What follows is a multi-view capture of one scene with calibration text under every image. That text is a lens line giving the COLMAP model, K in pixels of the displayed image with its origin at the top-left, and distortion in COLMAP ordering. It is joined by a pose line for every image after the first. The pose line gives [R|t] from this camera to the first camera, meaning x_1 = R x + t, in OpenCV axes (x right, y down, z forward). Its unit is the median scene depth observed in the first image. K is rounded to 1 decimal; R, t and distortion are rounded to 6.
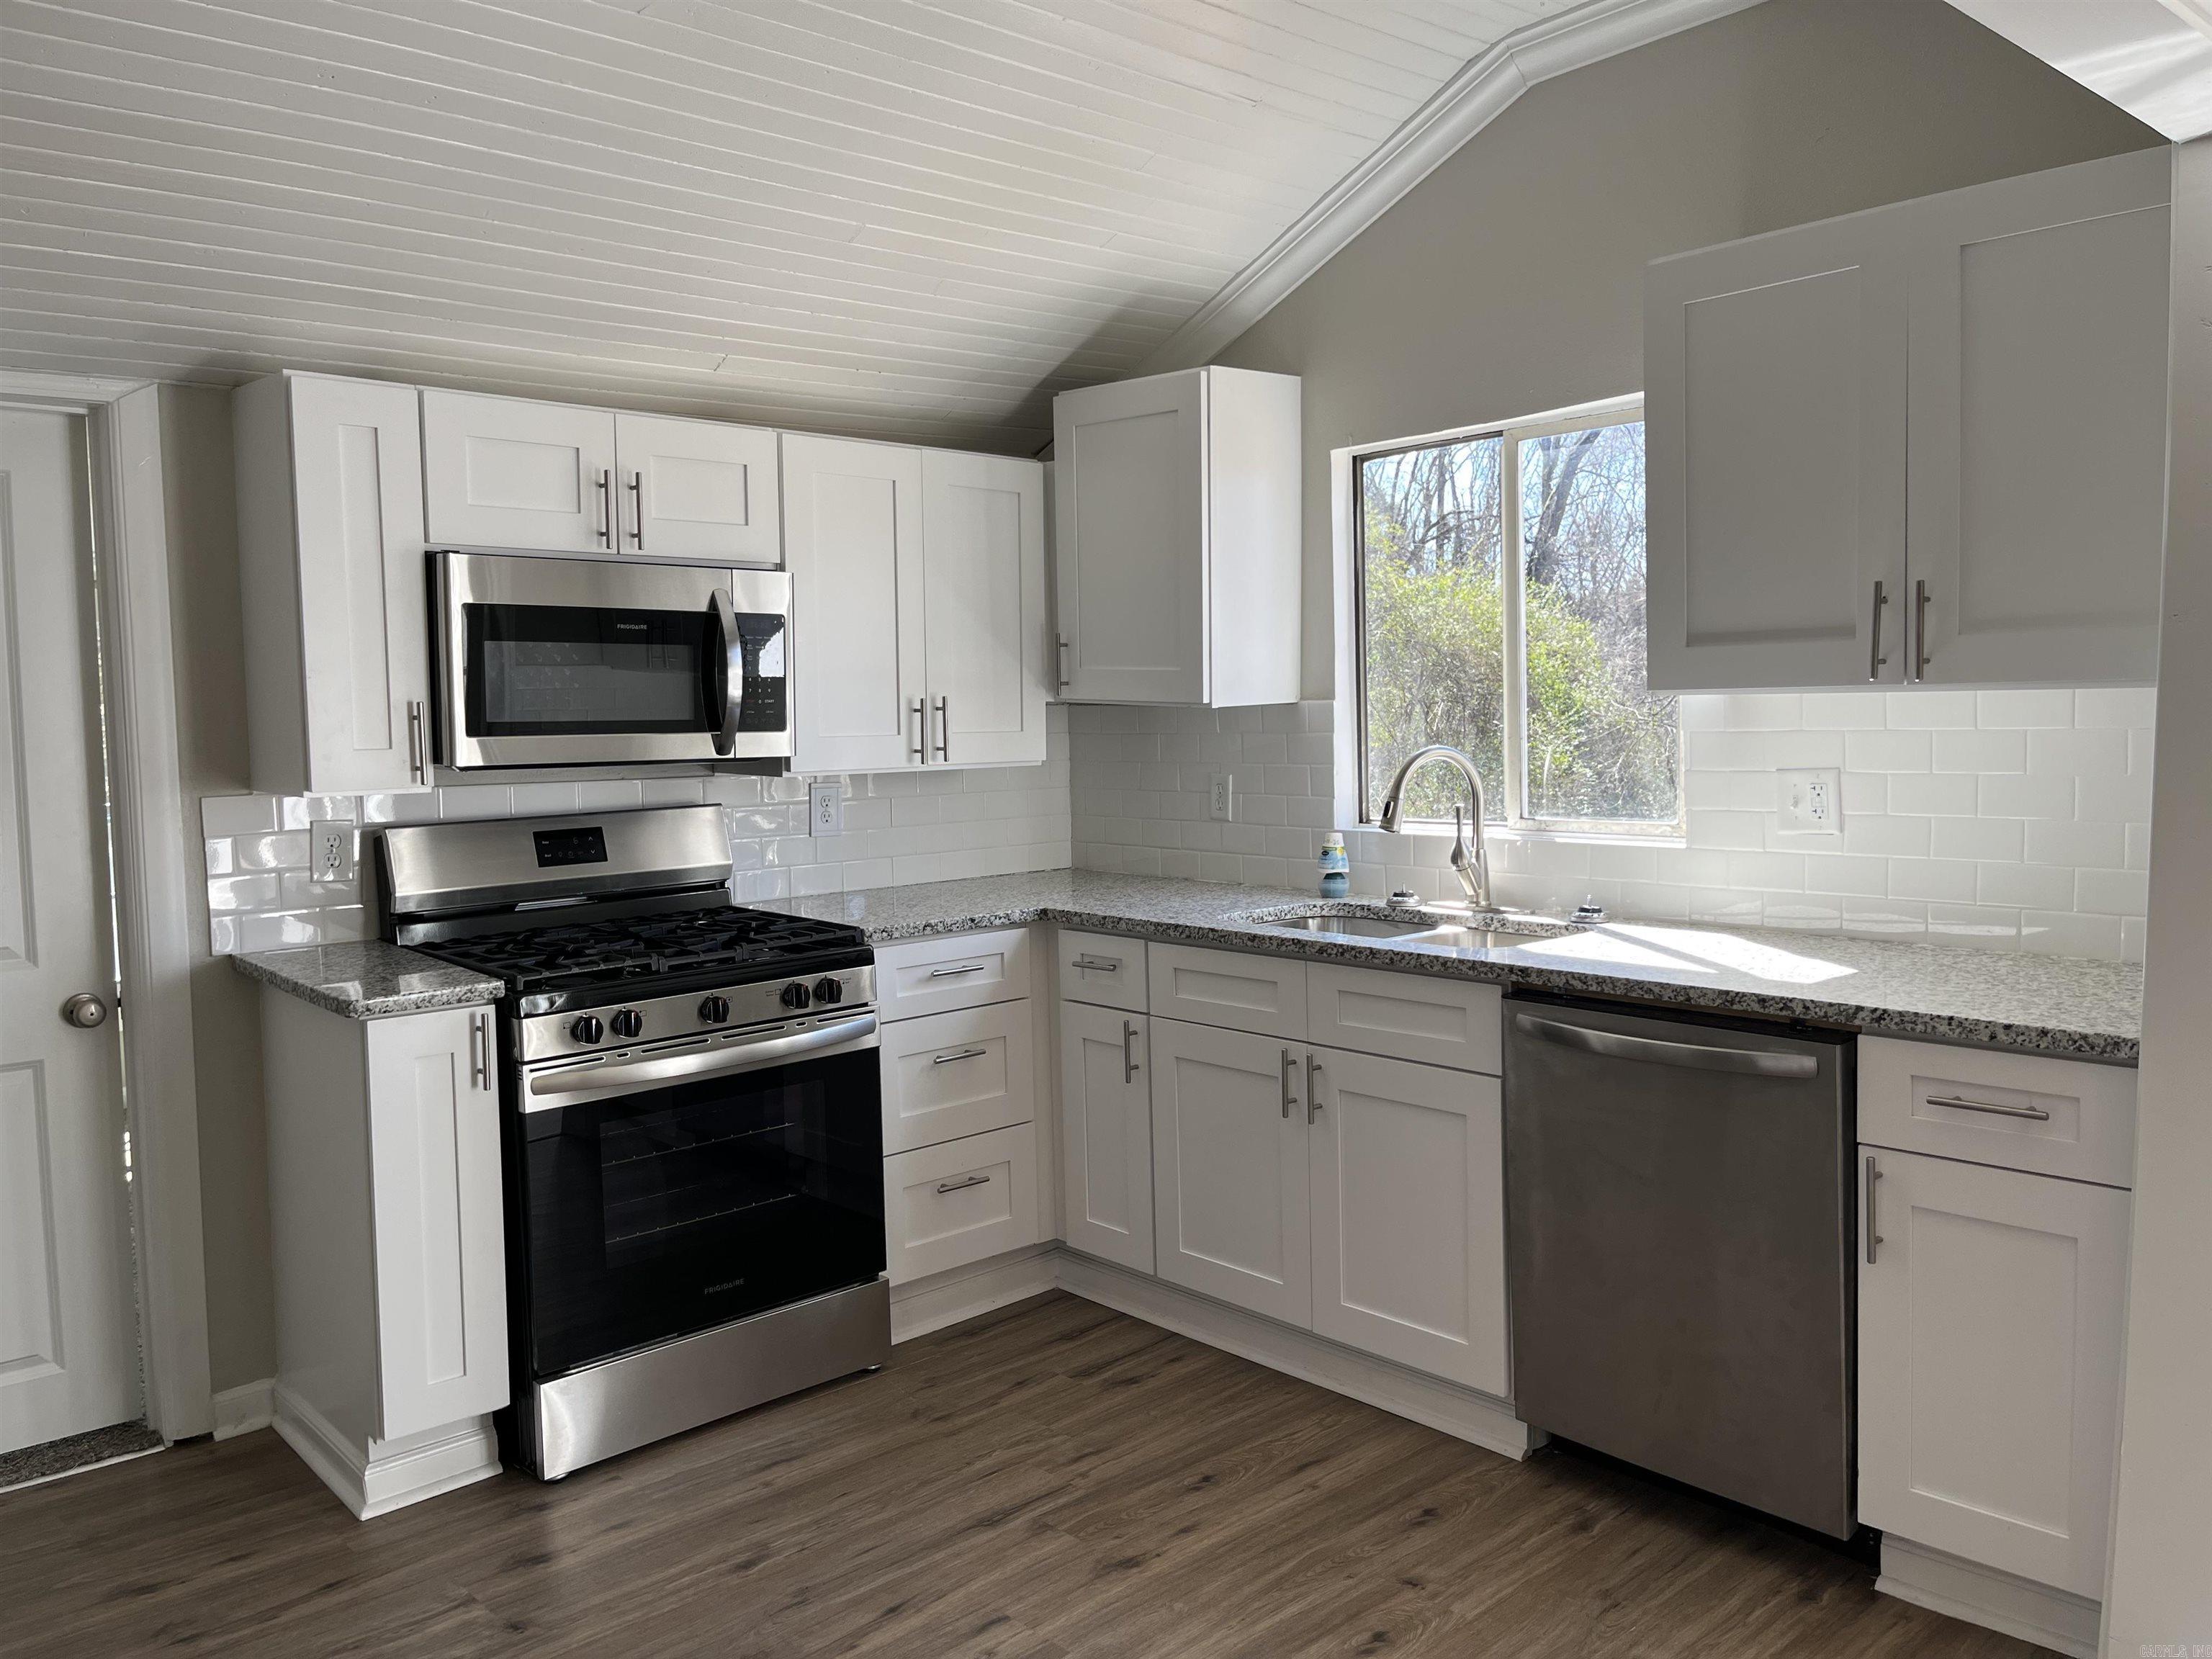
lens RADIAL K [[1695.6, 0, 1119.7], [0, 1695.6, 829.0], [0, 0, 1]] dist [0.034683, -0.019101]
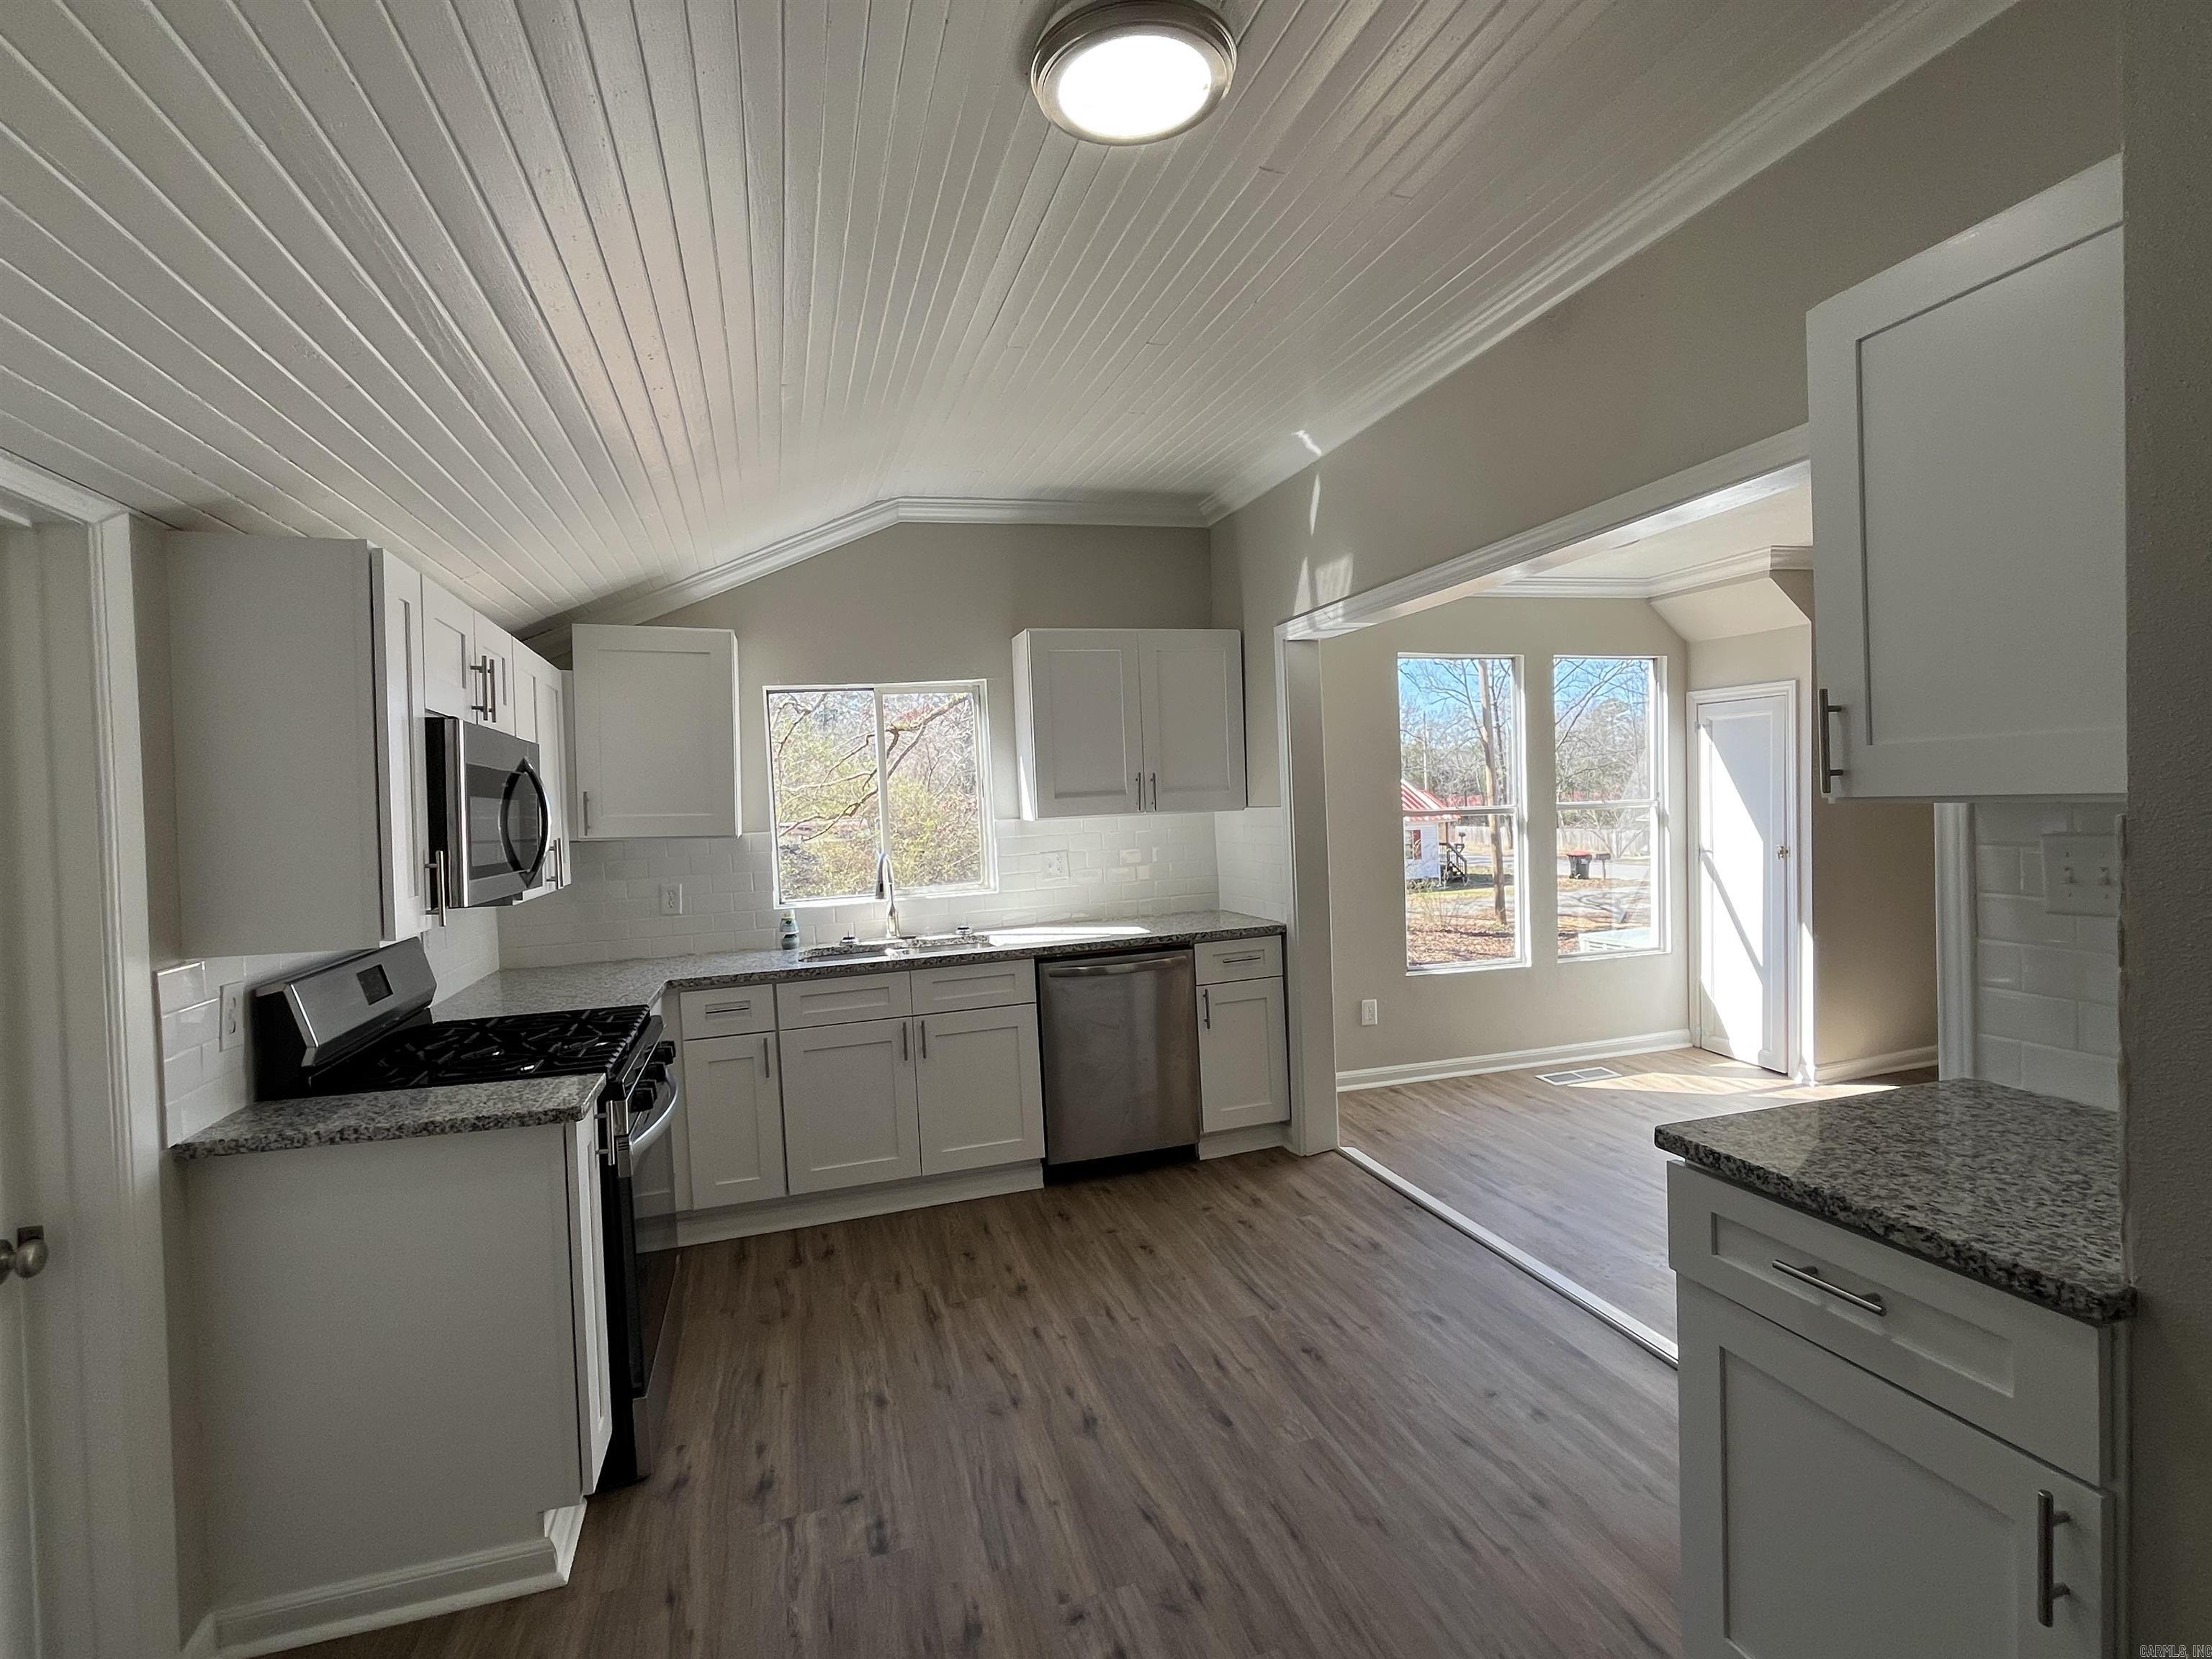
lens RADIAL K [[1044.6, 0, 1113.0], [0, 1044.6, 816.7], [0, 0, 1]] dist [-0.000220, -0.000077]
pose [[0.421895, -0.015820, 0.906507, -0.745329], [0.104941, 0.993980, -0.031494, -0.025619], [-0.900551, 0.108417, 0.421015, 0.287066]]
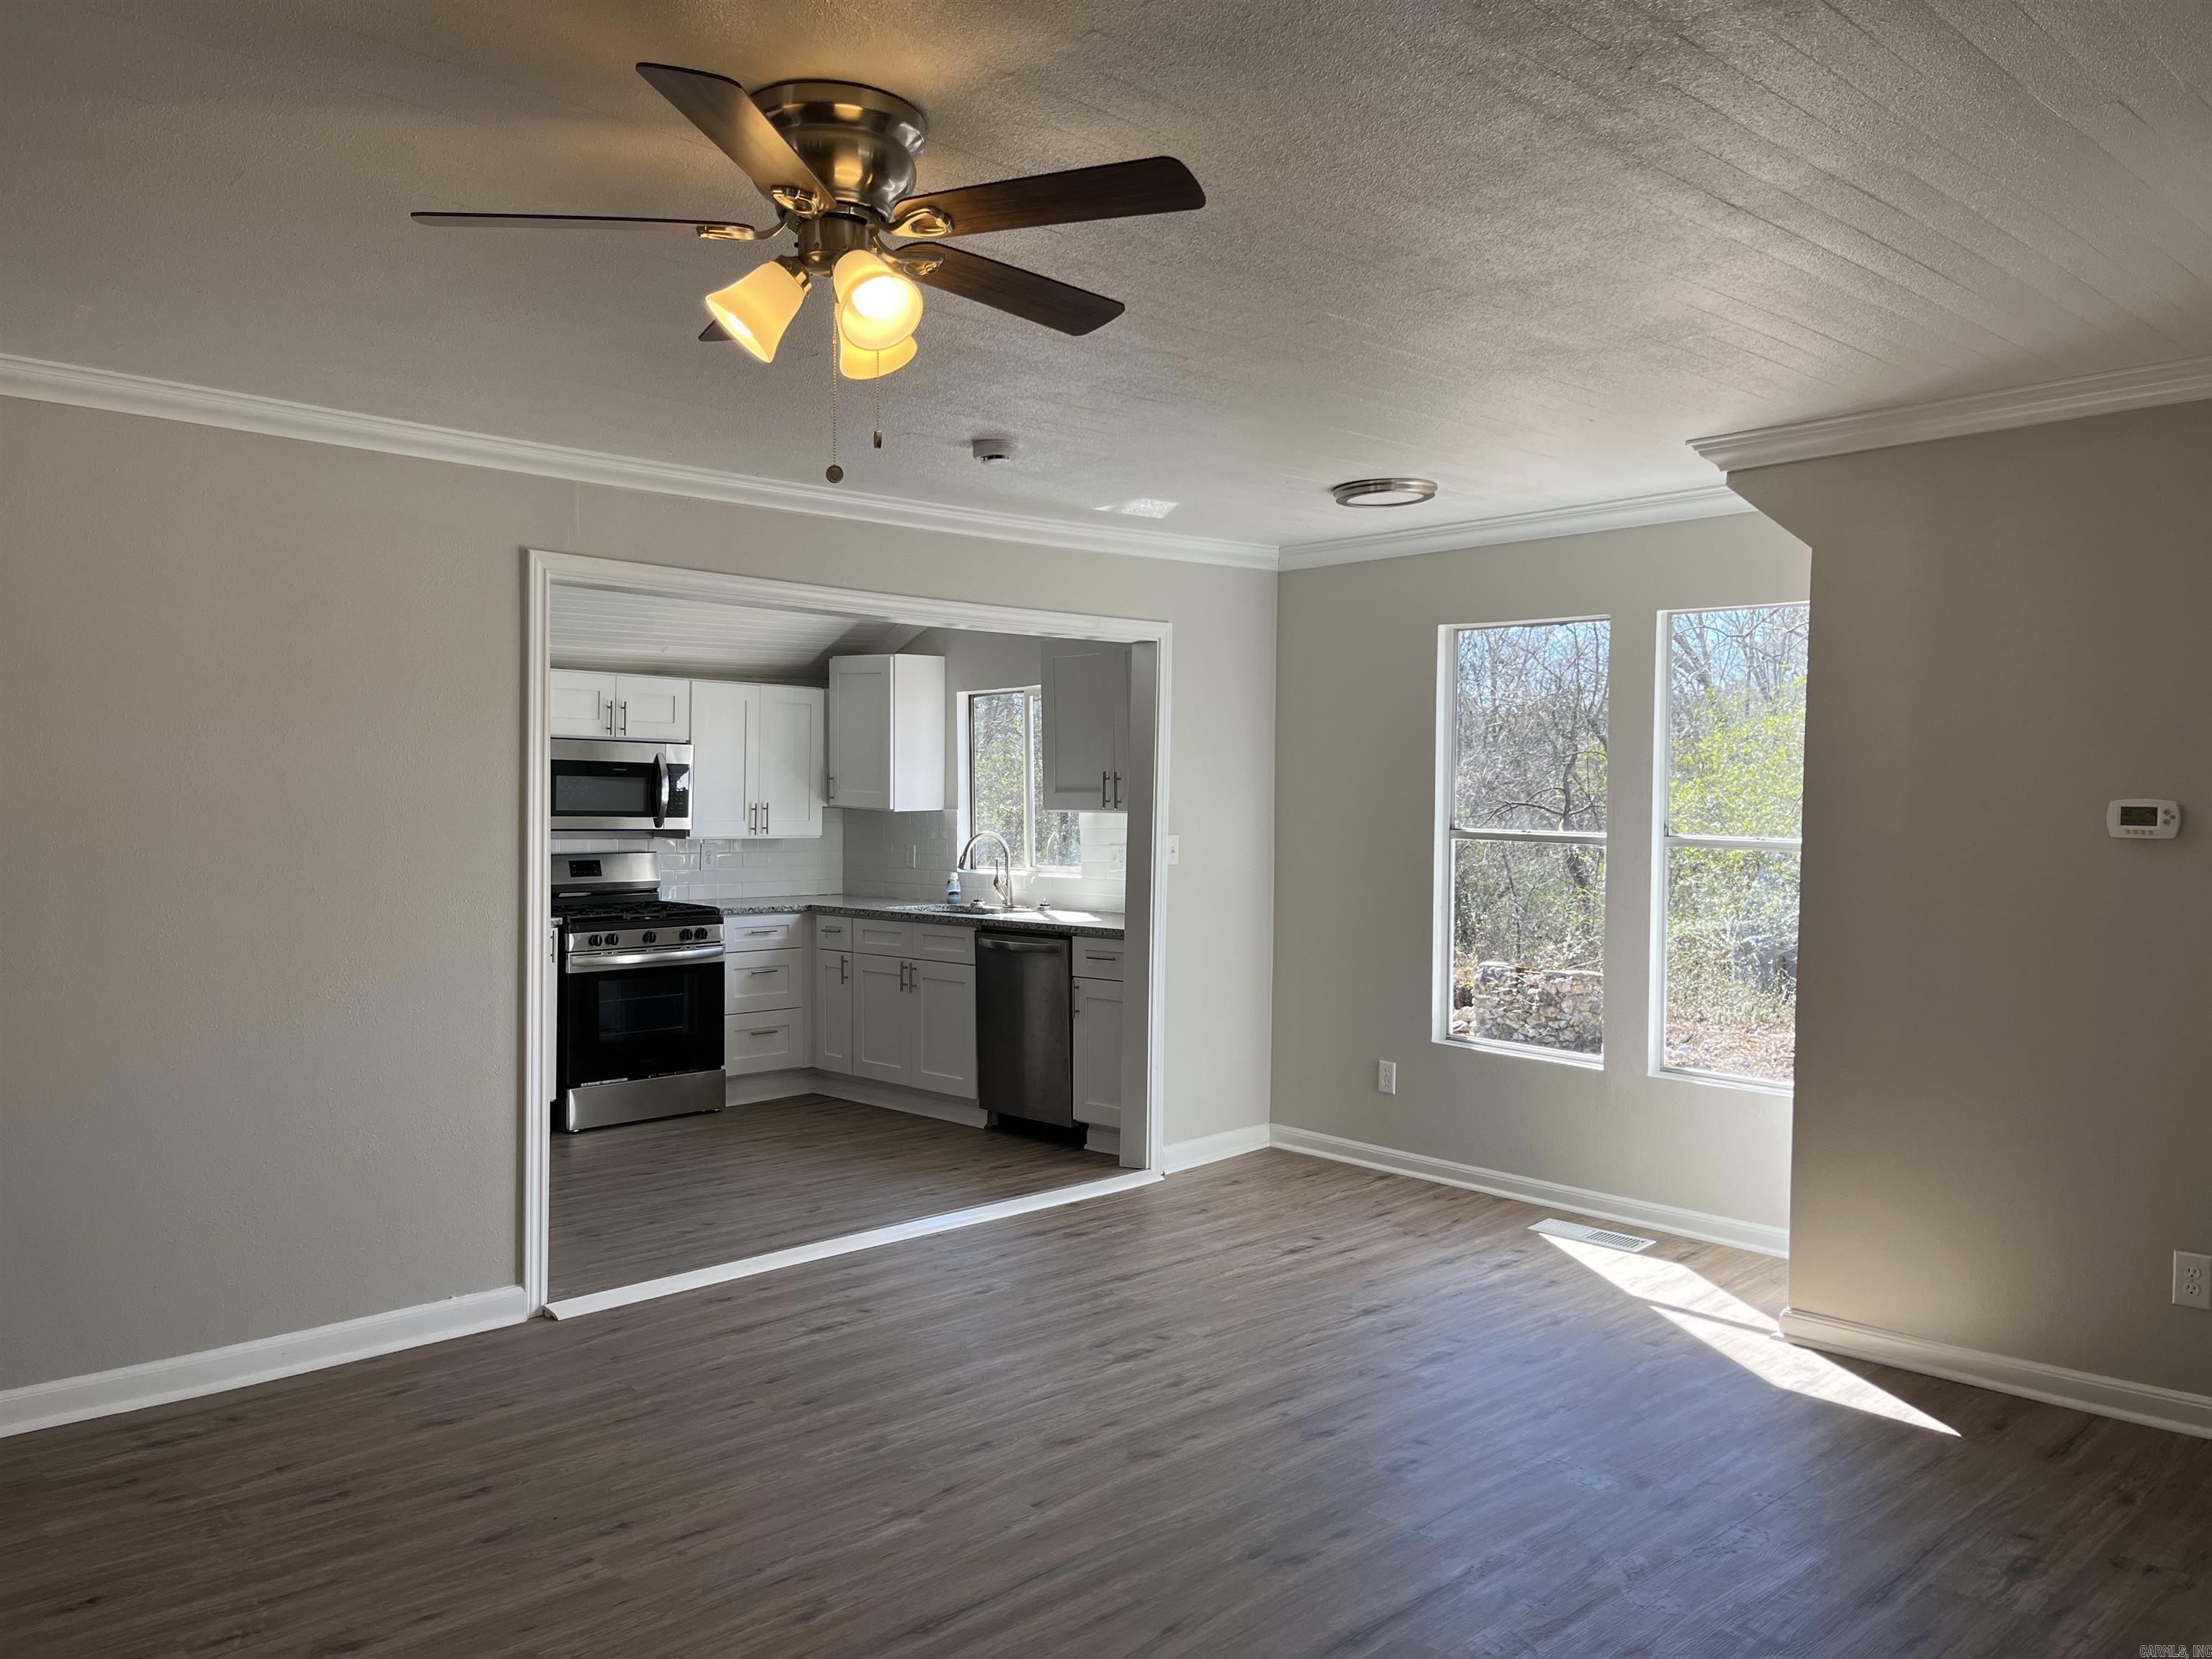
lens RADIAL K [[1695.6, 0, 1152.3], [0, 1695.6, 825.8], [0, 0, 1]] dist [0.034683, -0.019101]
pose [[0.998807, 0.025347, 0.041741, 0.309800], [-0.022814, 0.997933, -0.060084, 0.070728], [-0.043178, 0.059060, 0.997320, -1.209053]]
